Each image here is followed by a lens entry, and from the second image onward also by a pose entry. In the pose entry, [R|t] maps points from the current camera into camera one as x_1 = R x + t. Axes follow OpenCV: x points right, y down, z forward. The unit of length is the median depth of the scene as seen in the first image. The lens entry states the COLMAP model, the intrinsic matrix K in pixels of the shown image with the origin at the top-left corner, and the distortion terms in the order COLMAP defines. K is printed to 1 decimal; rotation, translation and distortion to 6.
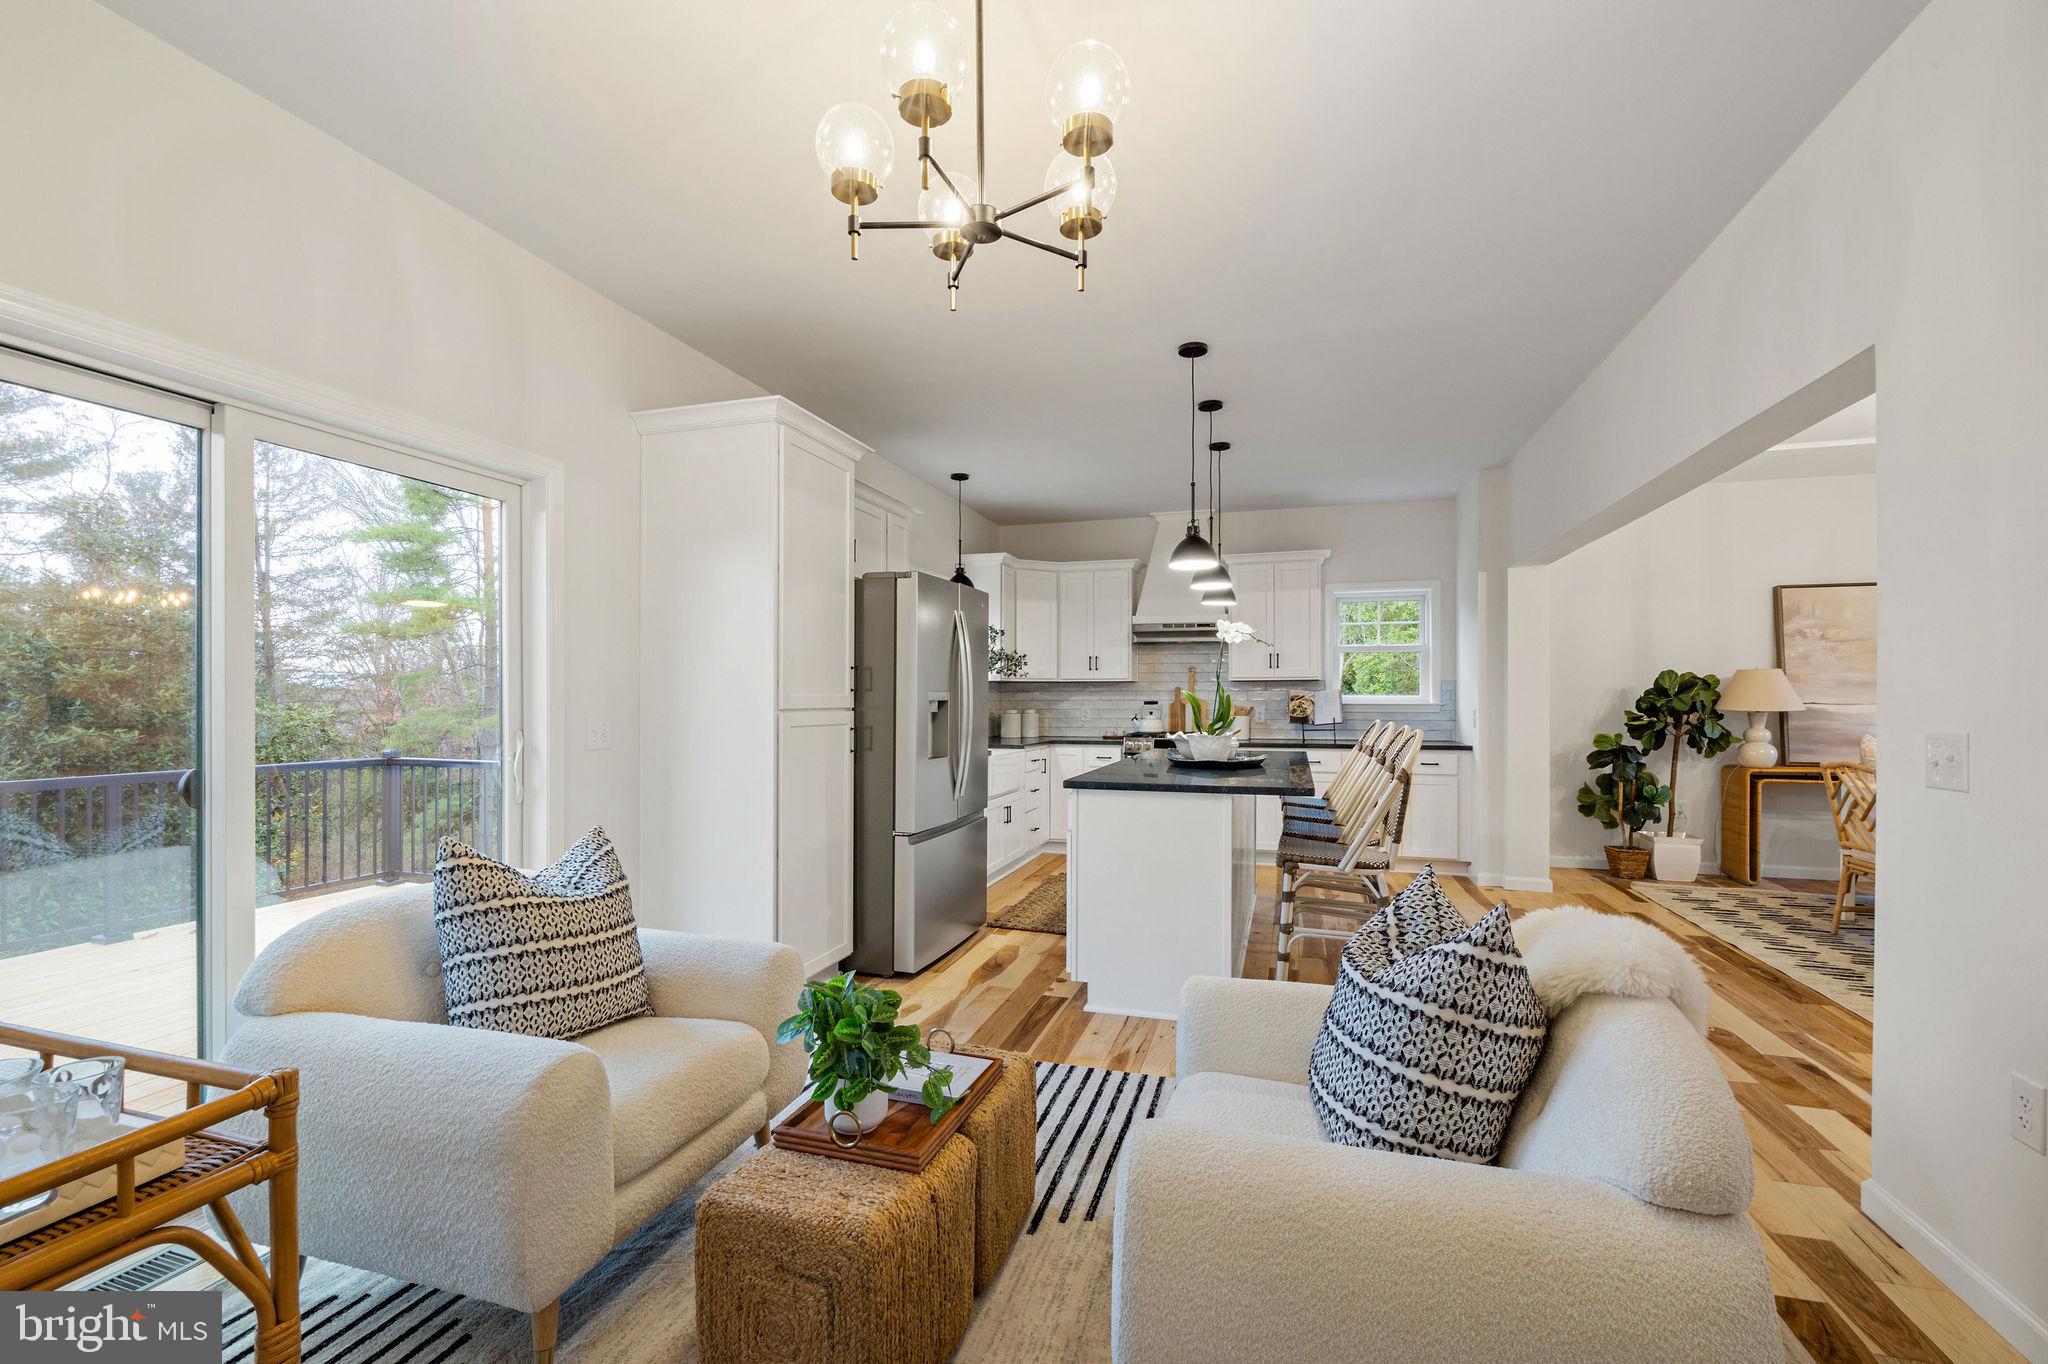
lens RADIAL K [[909.9, 0, 1024.8], [0, 909.9, 703.0], [0, 0, 1]] dist [-0.001939, 0.000070]
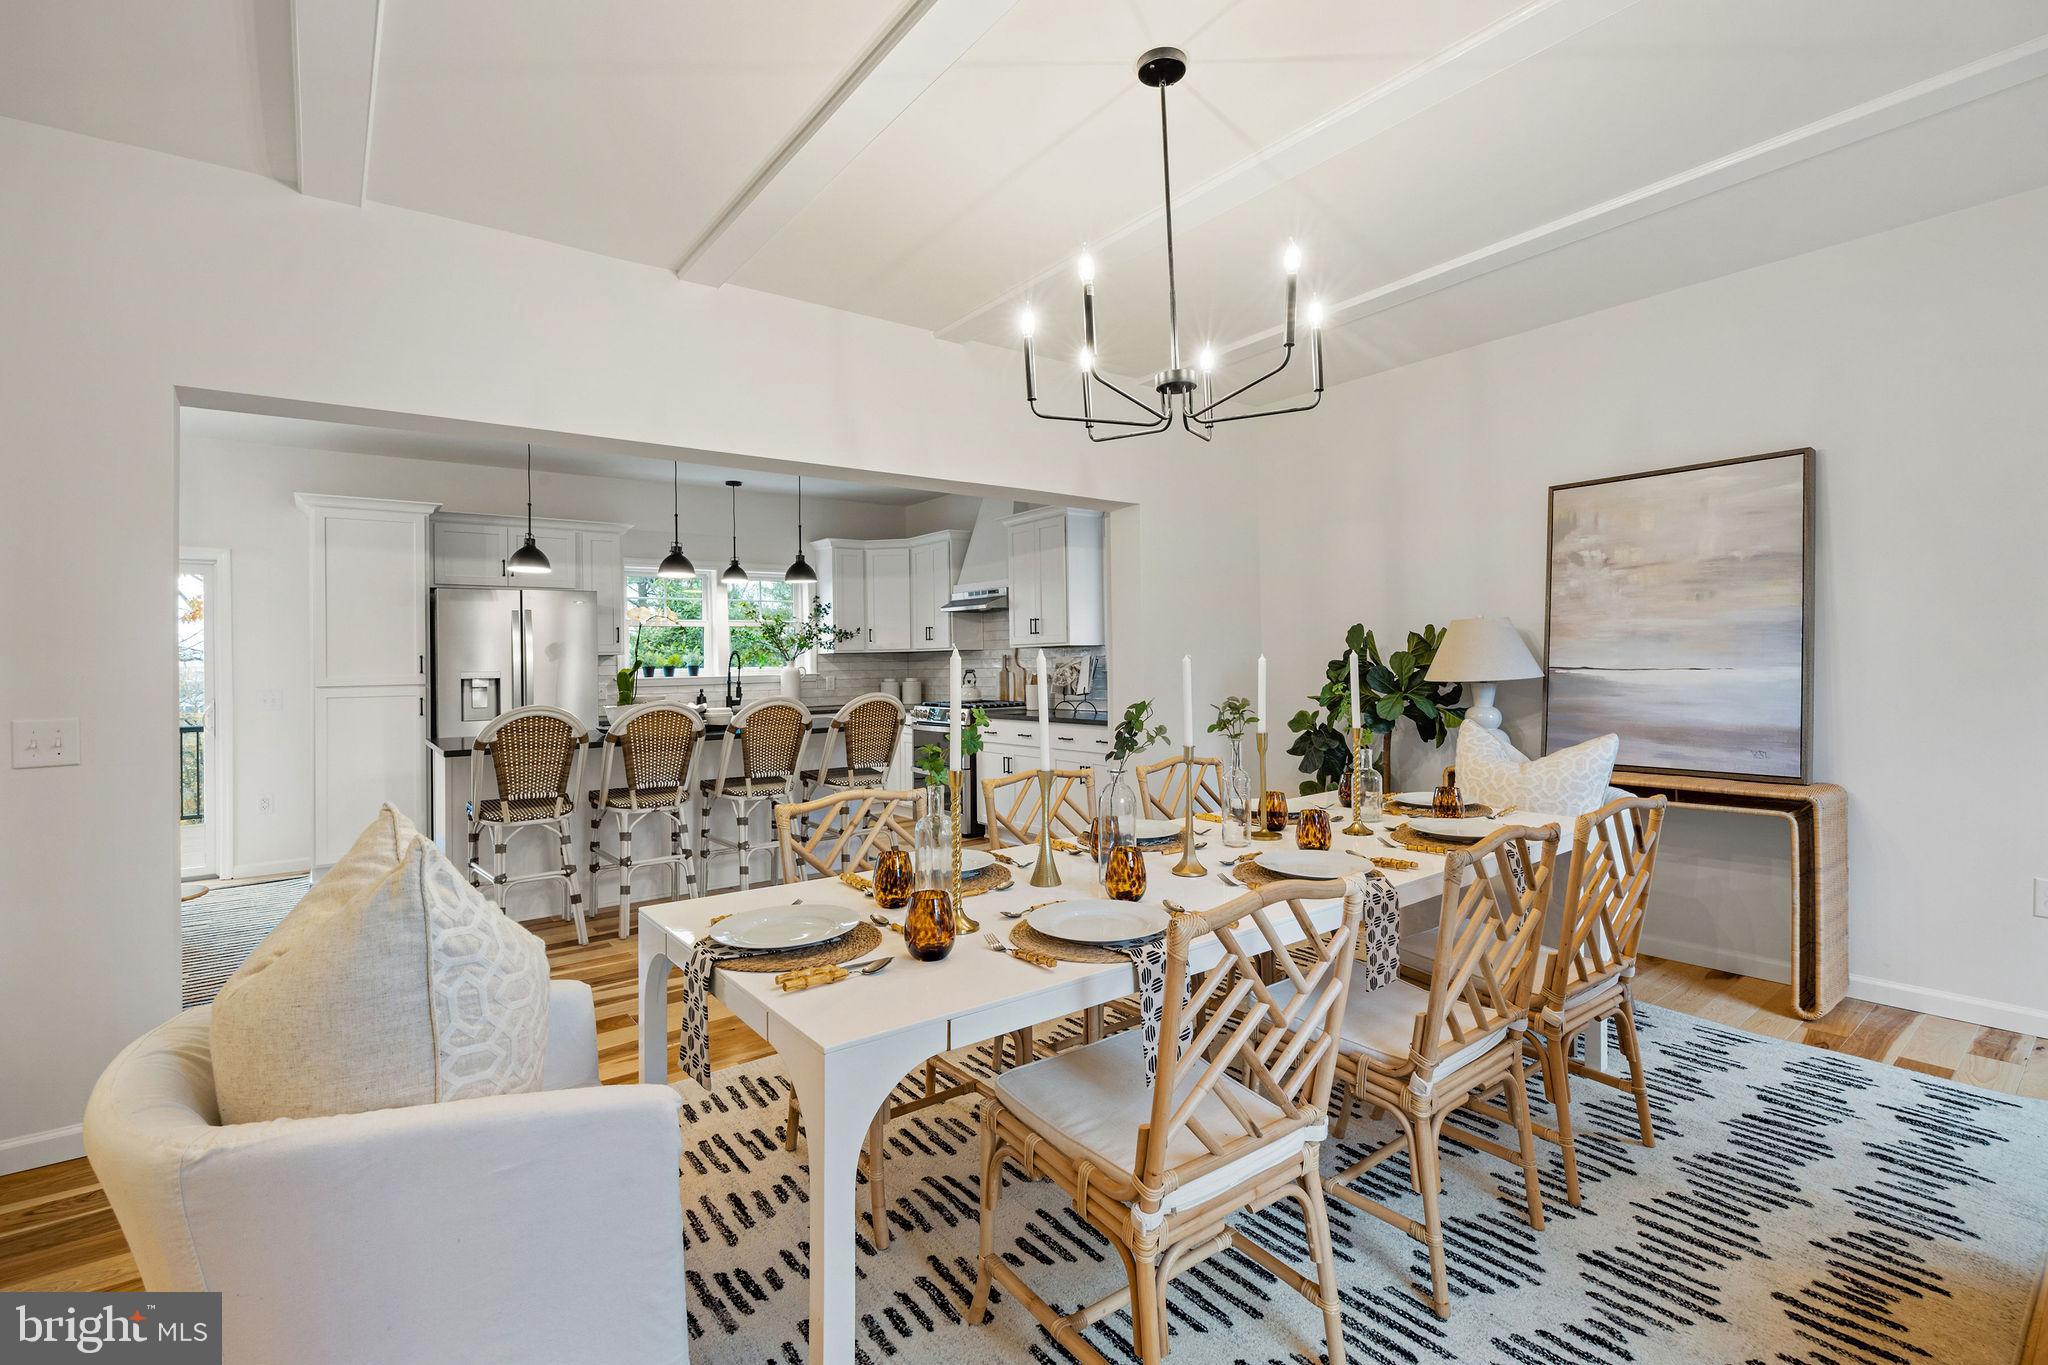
lens RADIAL K [[969.4, 0, 1061.9], [0, 969.4, 631.1], [0, 0, 1]] dist [0.015052, 0.000202]
pose [[0.805181, -0.031749, -0.592179, 0.965827], [0.009464, 0.999127, -0.040698, -0.001377], [0.592954, 0.027165, 0.804778, 0.236595]]
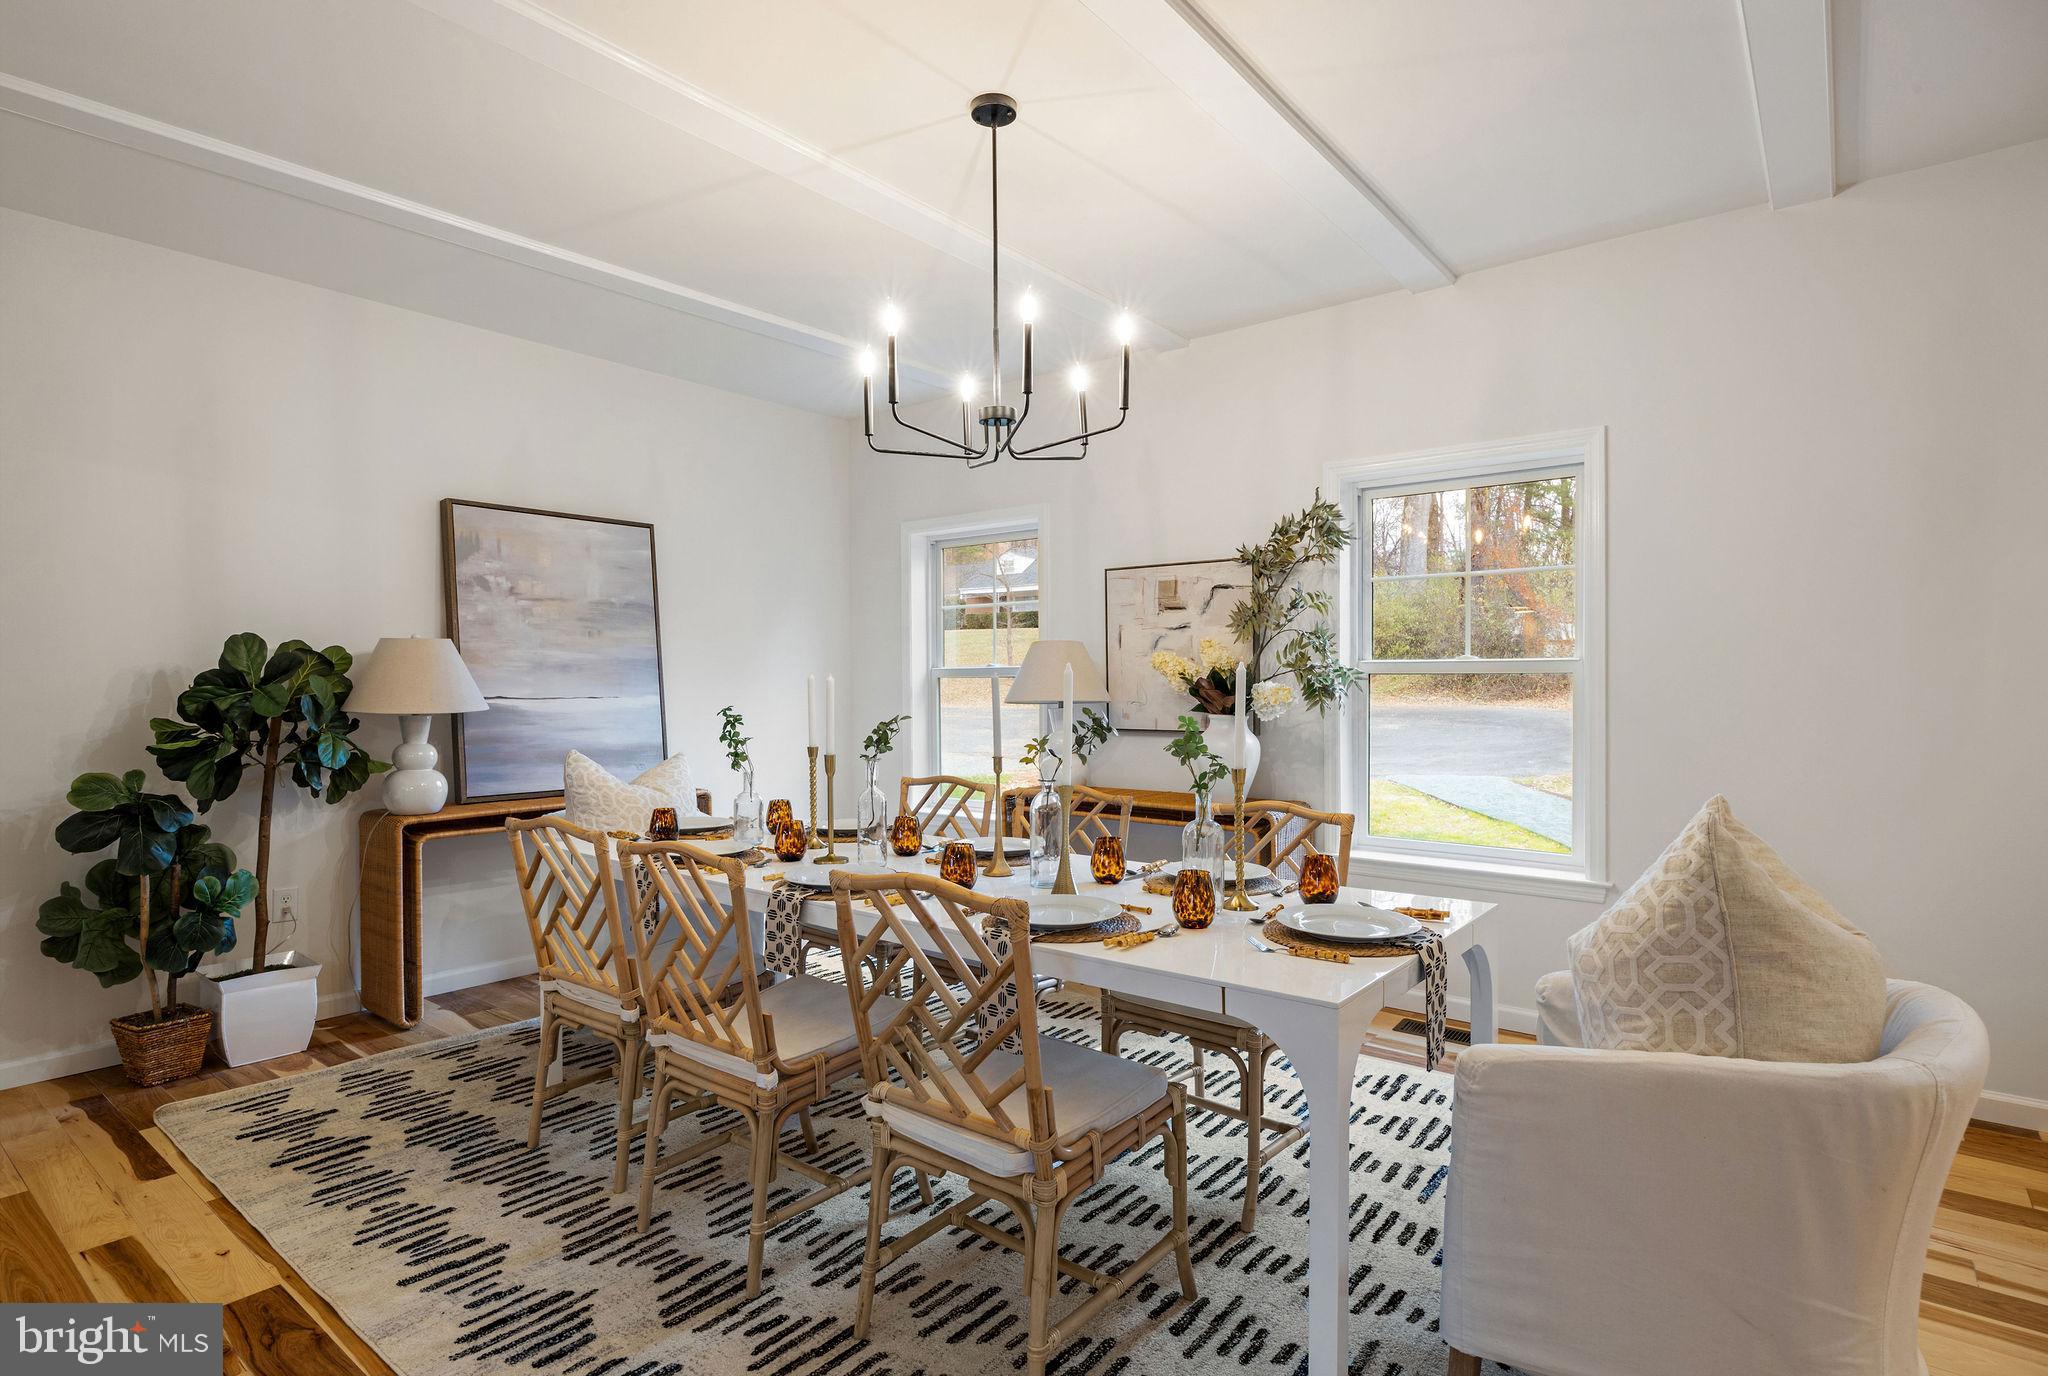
lens RADIAL K [[1049.6, 0, 1024.0], [0, 1049.6, 688.0], [0, 0, 1]] dist [-0.003053, -0.000610]
pose [[0.391688, -0.005858, 0.920080, 0.351768], [0.008784, 0.999958, 0.002627, -0.004899], [-0.920056, 0.007053, 0.391723, 0.393648]]
